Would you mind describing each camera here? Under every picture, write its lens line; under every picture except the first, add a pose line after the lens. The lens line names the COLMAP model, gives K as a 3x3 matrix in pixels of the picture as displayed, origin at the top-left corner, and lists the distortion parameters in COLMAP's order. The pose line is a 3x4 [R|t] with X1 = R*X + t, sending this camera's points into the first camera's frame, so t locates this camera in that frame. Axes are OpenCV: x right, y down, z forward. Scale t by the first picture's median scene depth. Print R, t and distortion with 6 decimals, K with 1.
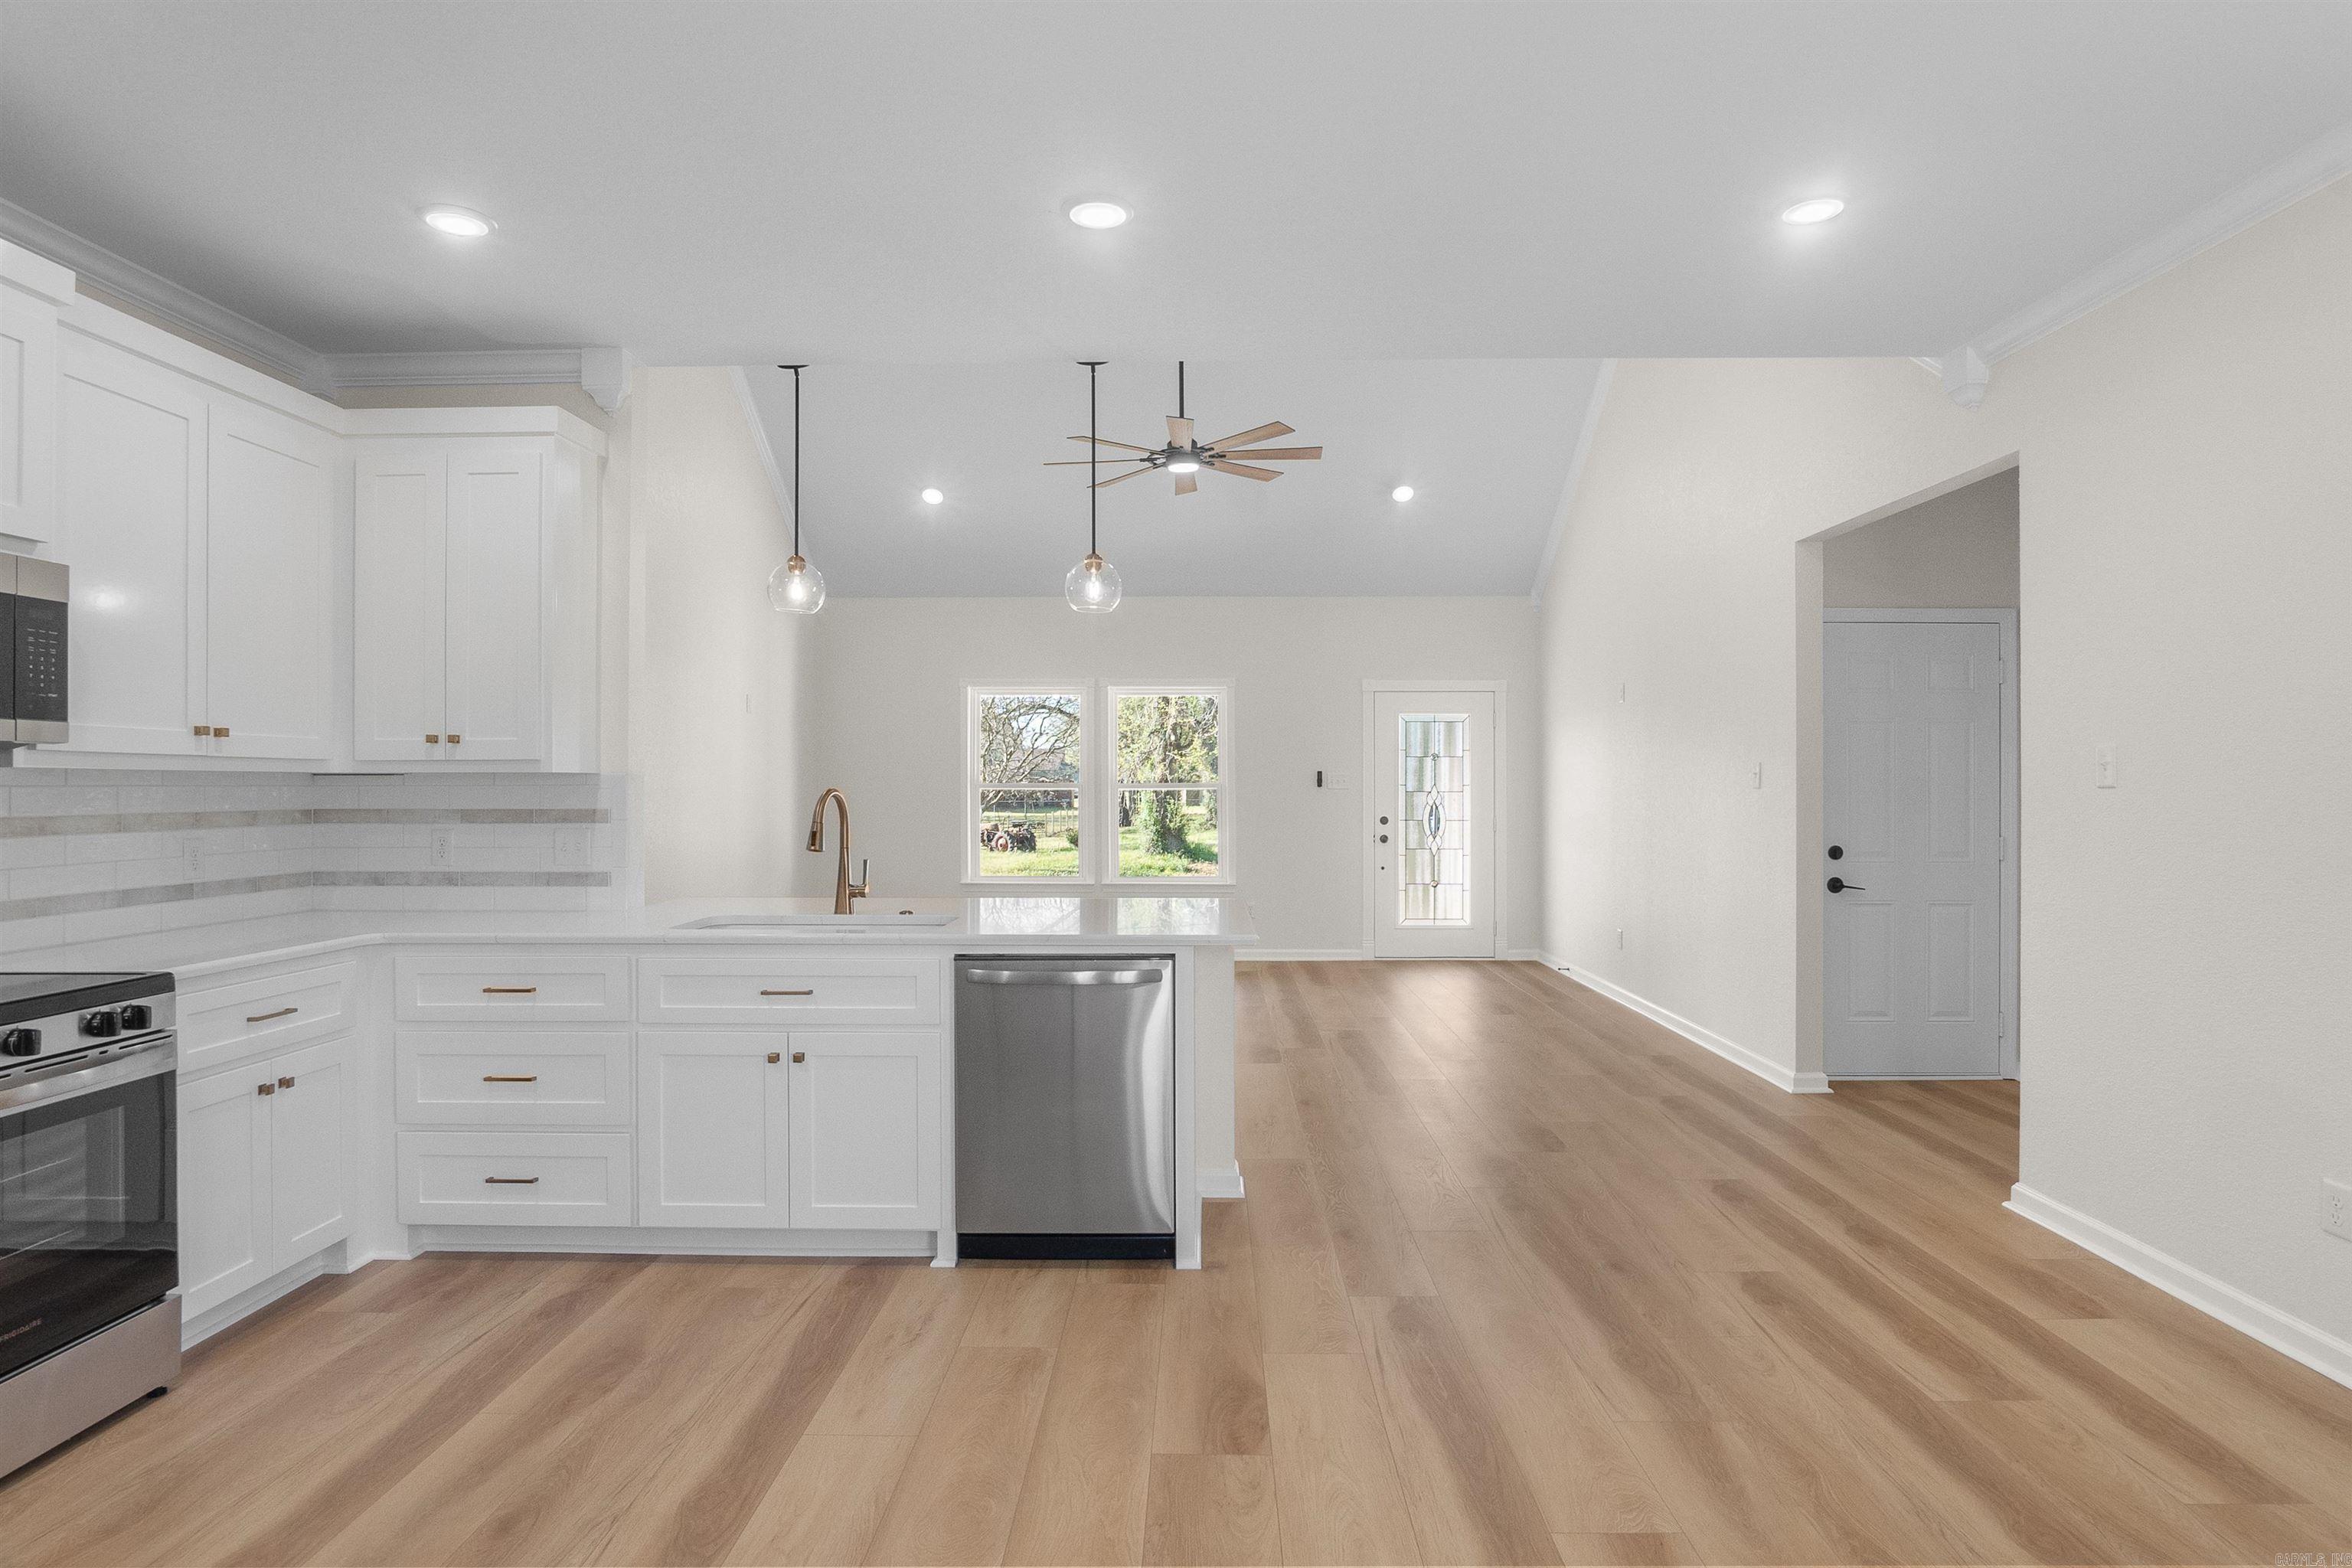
lens RADIAL K [[1263.5, 0, 1187.9], [0, 1263.5, 780.2], [0, 0, 1]] dist [-0.034778, 0.010052]
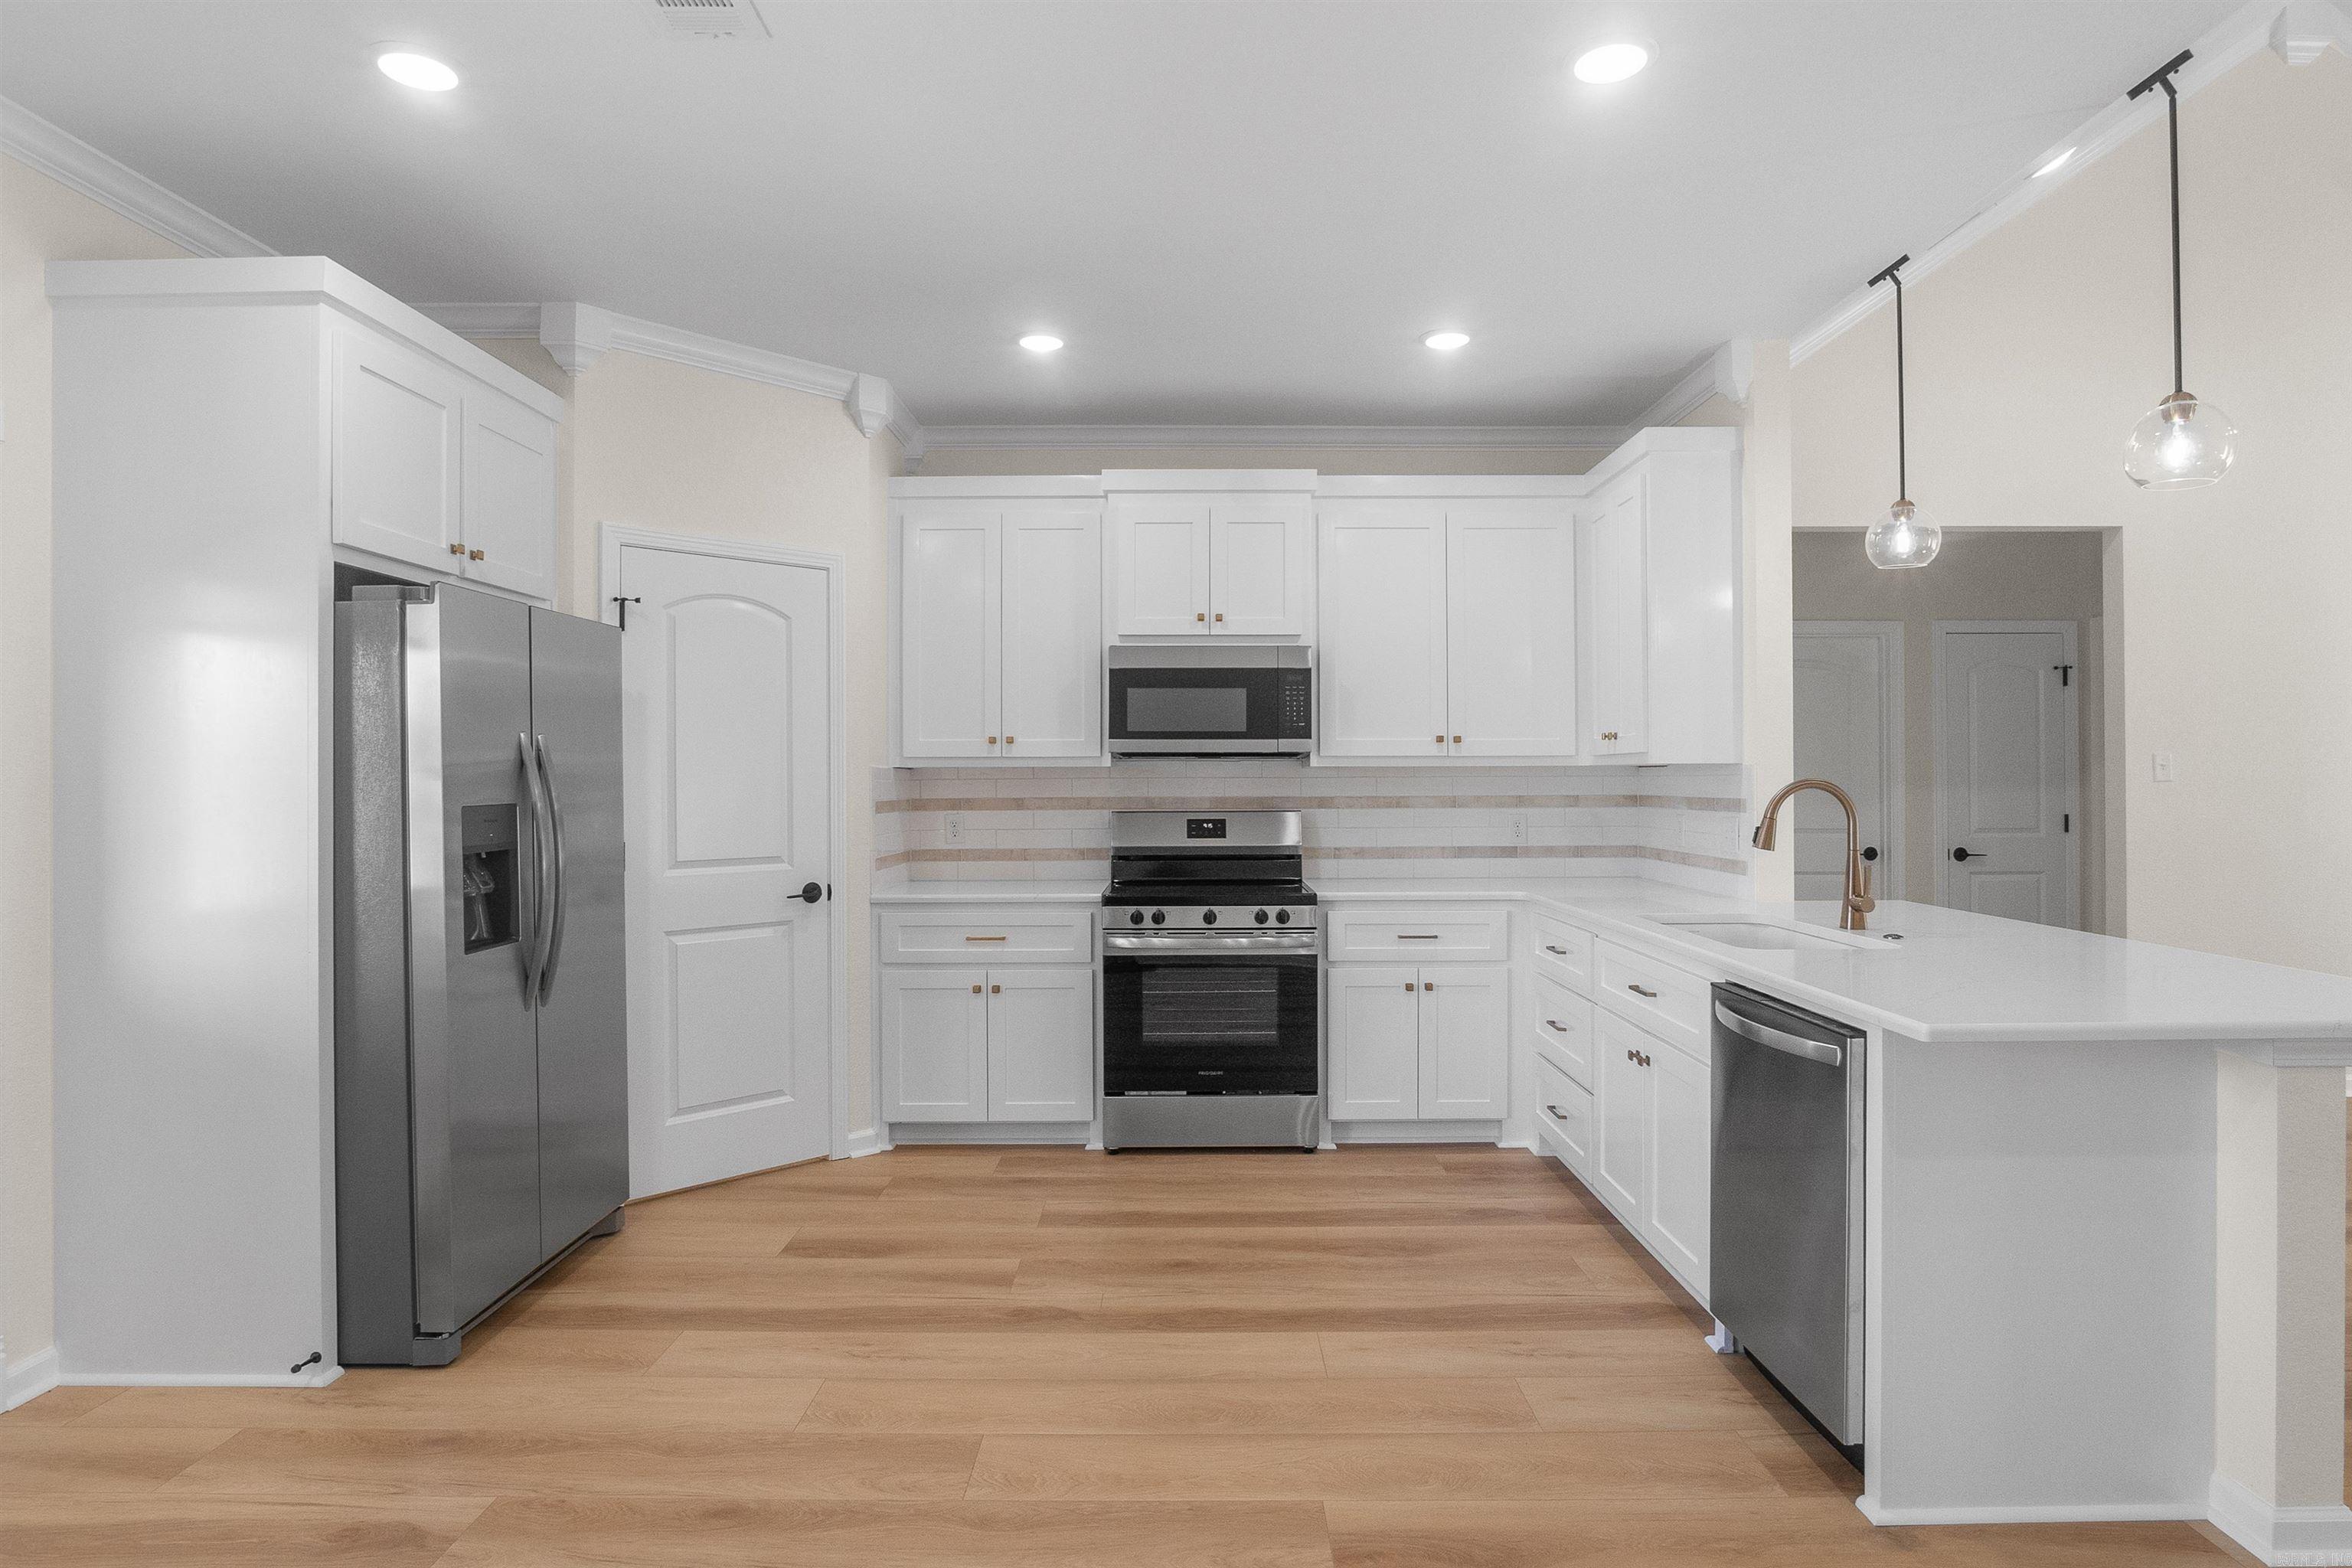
lens RADIAL K [[1263.5, 0, 1182.2], [0, 1263.5, 775.9], [0, 0, 1]] dist [-0.034778, 0.010052]
pose [[0.010162, -0.000238, -0.999948, 0.552447], [0.008868, 0.999961, -0.000148, 0.000747], [0.999909, -0.008866, 0.010163, 0.551493]]
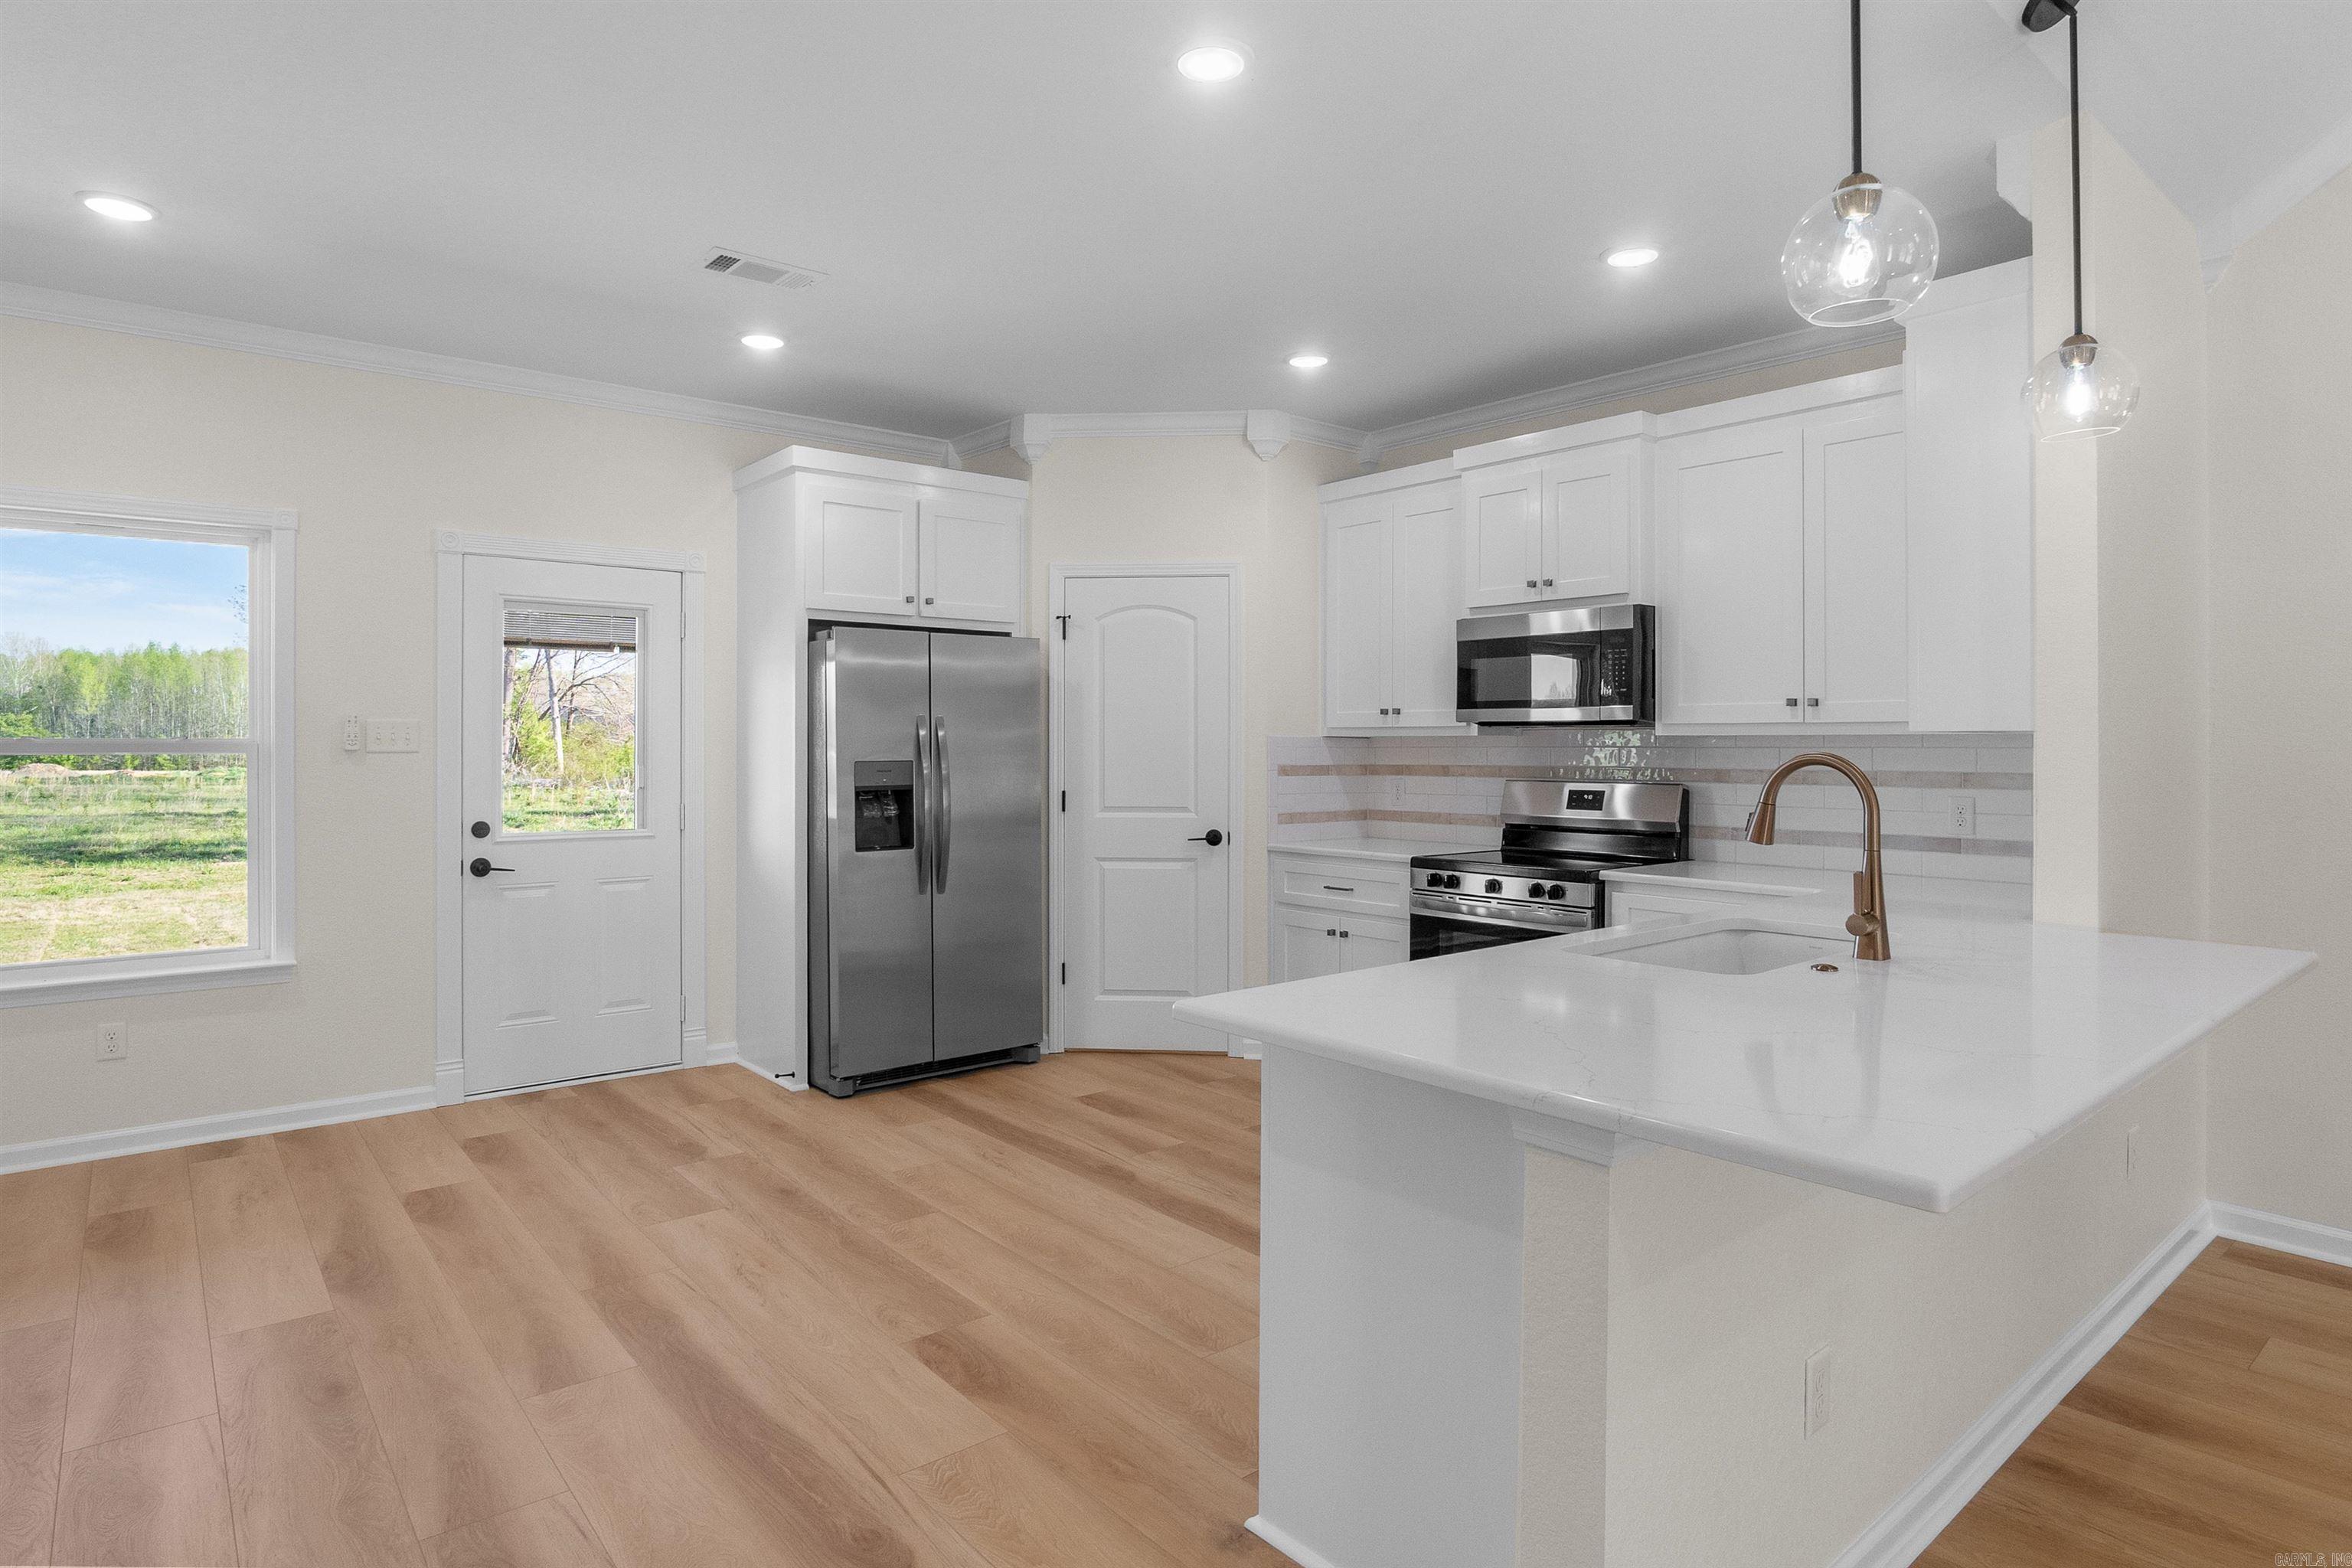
lens RADIAL K [[1263.5, 0, 1181.1], [0, 1263.5, 749.0], [0, 0, 1]] dist [-0.034778, 0.010052]
pose [[-0.756624, 0.001530, -0.653849, 0.375427], [0.002782, 0.999996, -0.000880, 0.004429], [0.653845, -0.002485, -0.756625, 1.244622]]
